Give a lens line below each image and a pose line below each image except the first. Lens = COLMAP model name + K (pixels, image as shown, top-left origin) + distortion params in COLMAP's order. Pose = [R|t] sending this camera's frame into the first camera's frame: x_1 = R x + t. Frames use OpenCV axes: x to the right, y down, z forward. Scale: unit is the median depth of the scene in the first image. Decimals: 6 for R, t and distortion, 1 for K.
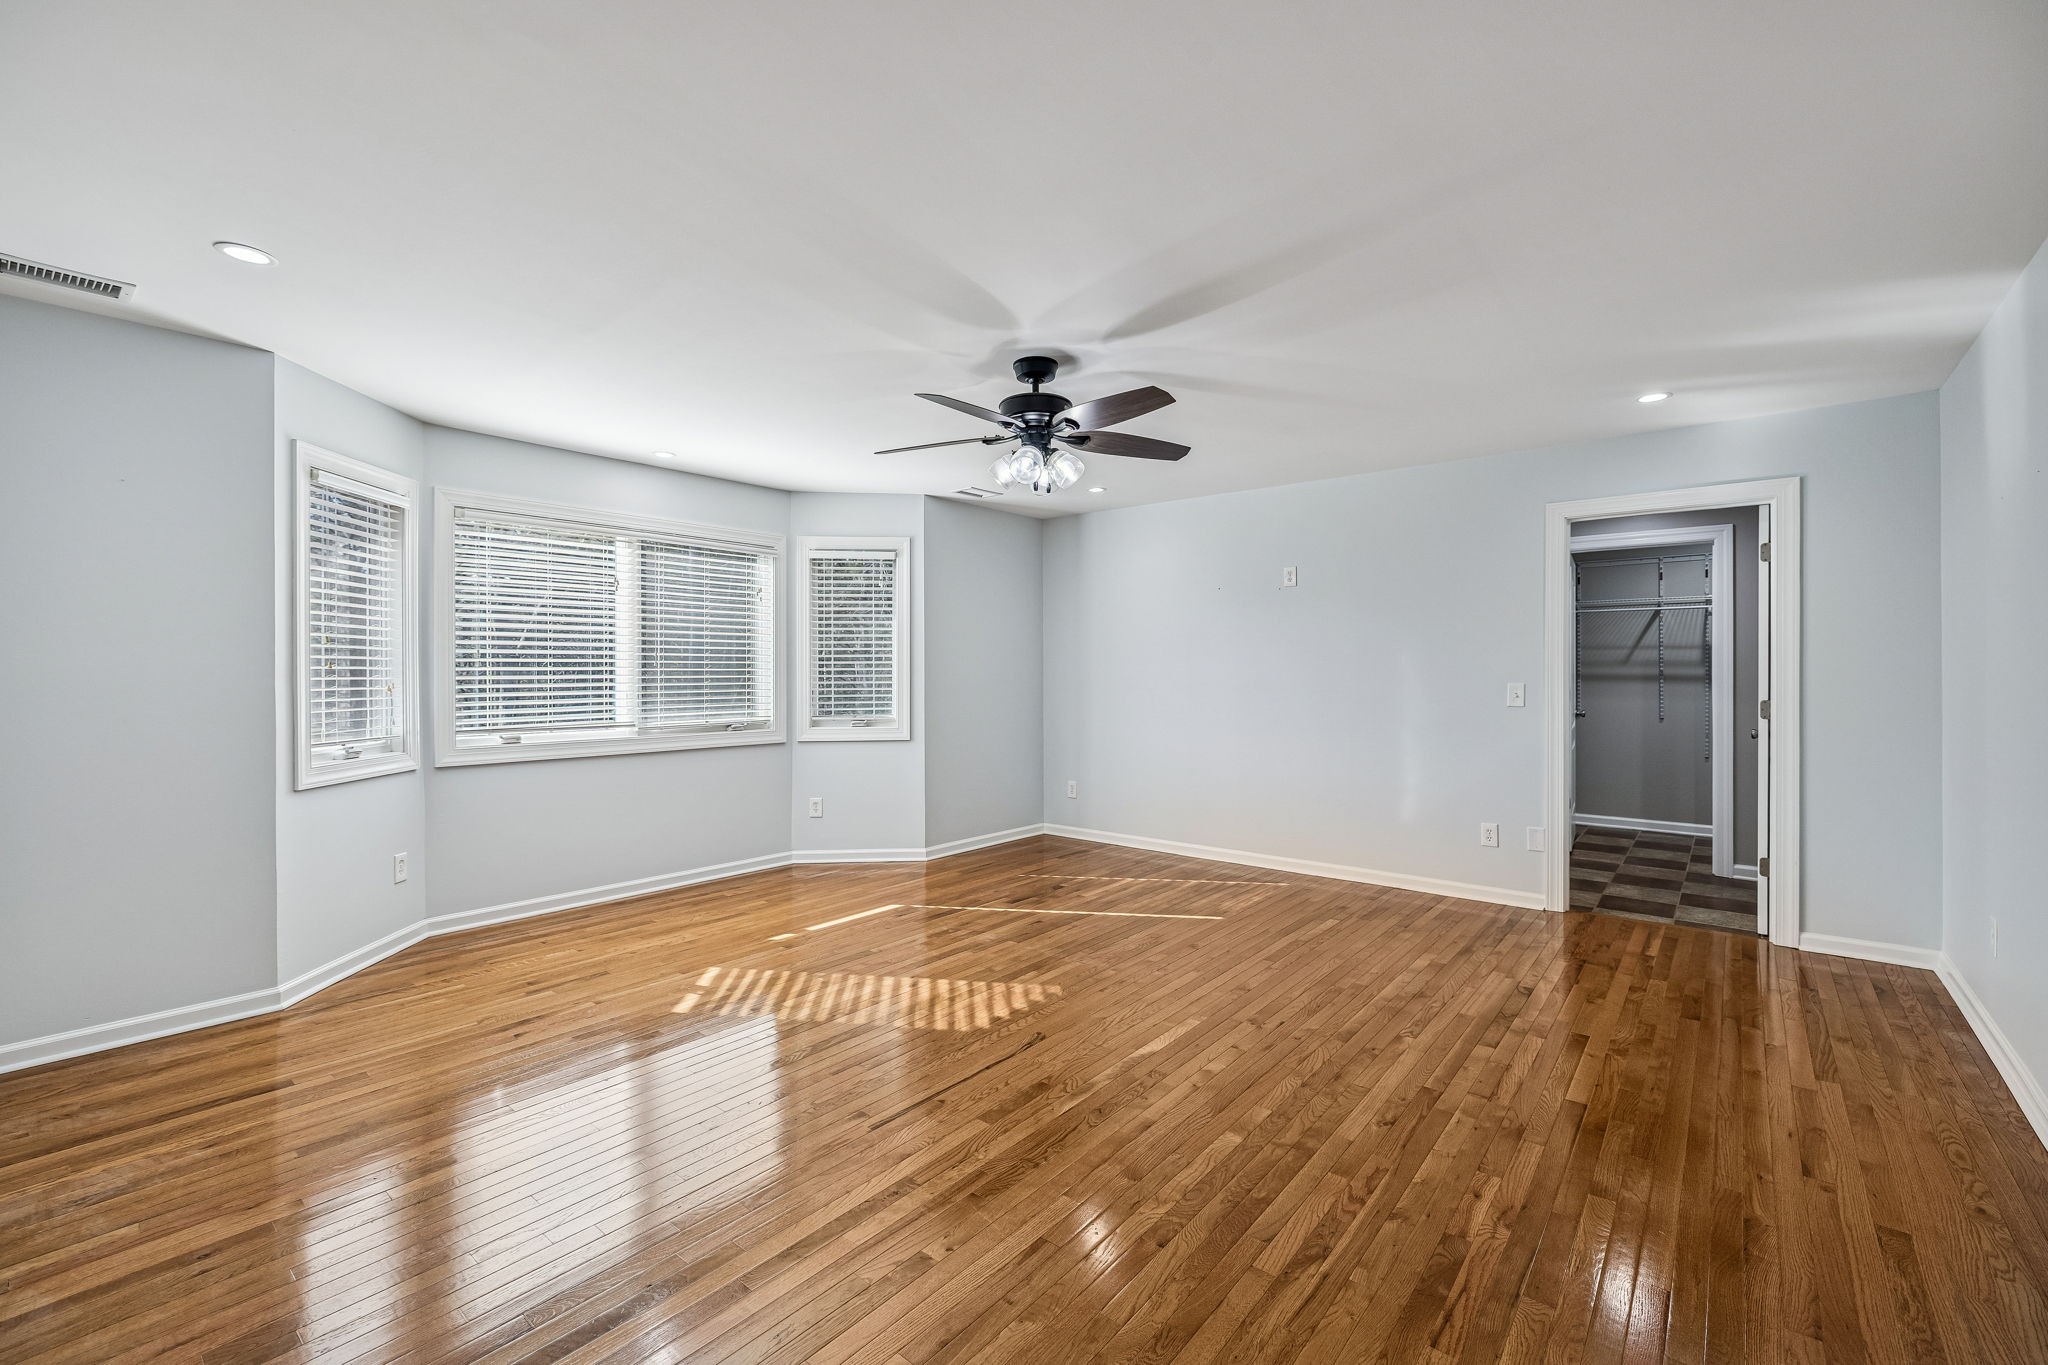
lens RADIAL K [[872.5, 0, 1024.9], [0, 872.5, 673.8], [0, 0, 1]] dist [-0.000730, -0.000020]
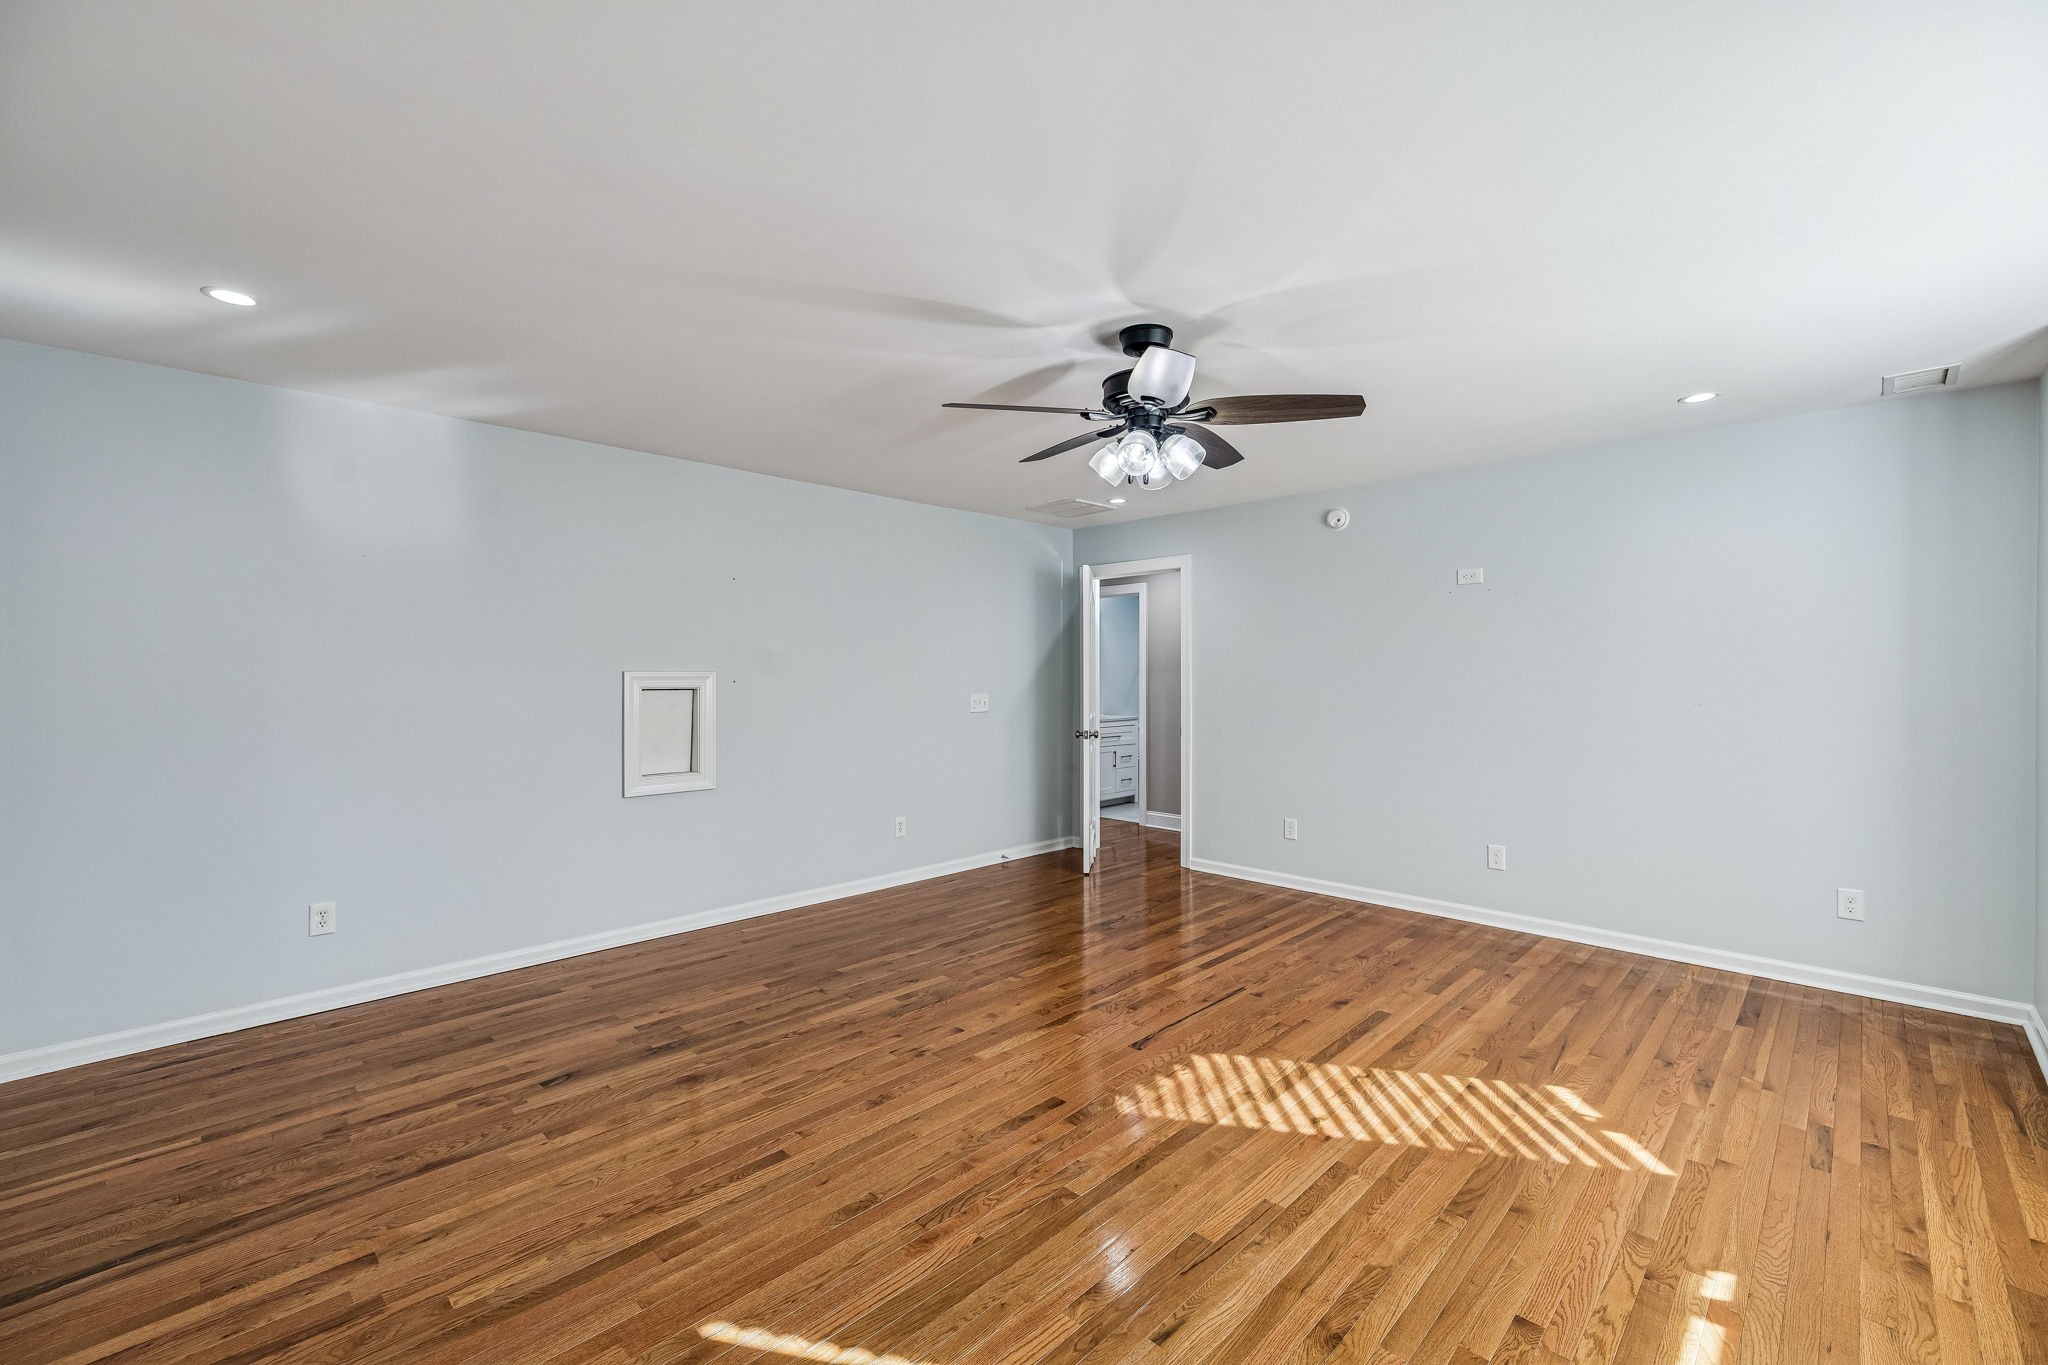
lens RADIAL K [[872.5, 0, 1023.6], [0, 872.5, 668.1], [0, 0, 1]] dist [-0.000730, -0.000020]
pose [[-0.996622, 0.000853, 0.082124, 0.059320], [0.000873, 1.000000, 0.000207, -0.030413], [-0.082124, 0.000278, -0.996622, 1.785640]]
